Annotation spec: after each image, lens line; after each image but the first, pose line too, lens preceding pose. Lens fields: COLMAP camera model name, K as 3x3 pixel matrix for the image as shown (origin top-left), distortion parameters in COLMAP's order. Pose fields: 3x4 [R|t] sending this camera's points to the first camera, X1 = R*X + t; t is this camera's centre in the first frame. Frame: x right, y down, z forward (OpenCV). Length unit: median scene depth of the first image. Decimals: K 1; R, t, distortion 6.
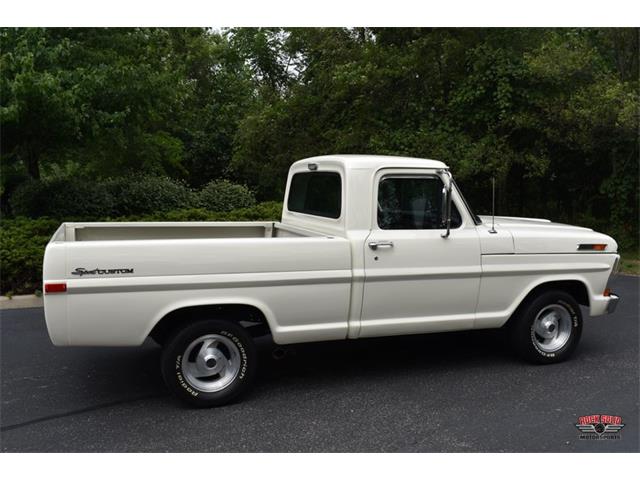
lens RADIAL K [[617.2, 0, 323.4], [0, 617.2, 239.5], [0, 0, 1]] dist [-0.068760, 0.000000]
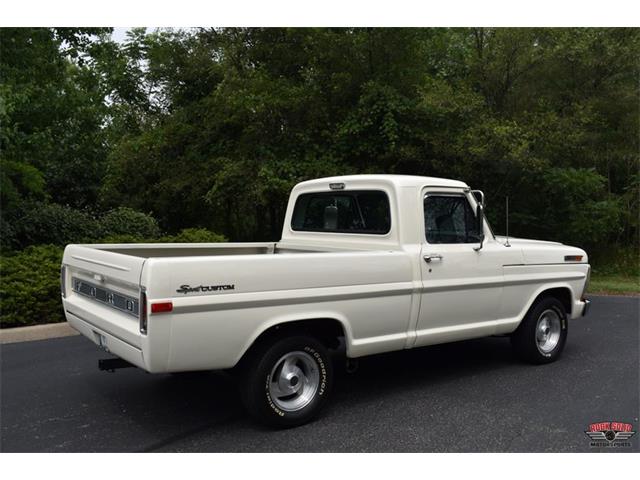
lens RADIAL K [[617.2, 0, 317.2], [0, 617.2, 248.3], [0, 0, 1]] dist [-0.068760, 0.000000]
pose [[0.959643, -0.016372, 0.280744, -0.165159], [0.027847, 0.998930, -0.036935, 0.010904], [-0.279839, 0.043262, 0.959072, 0.016594]]
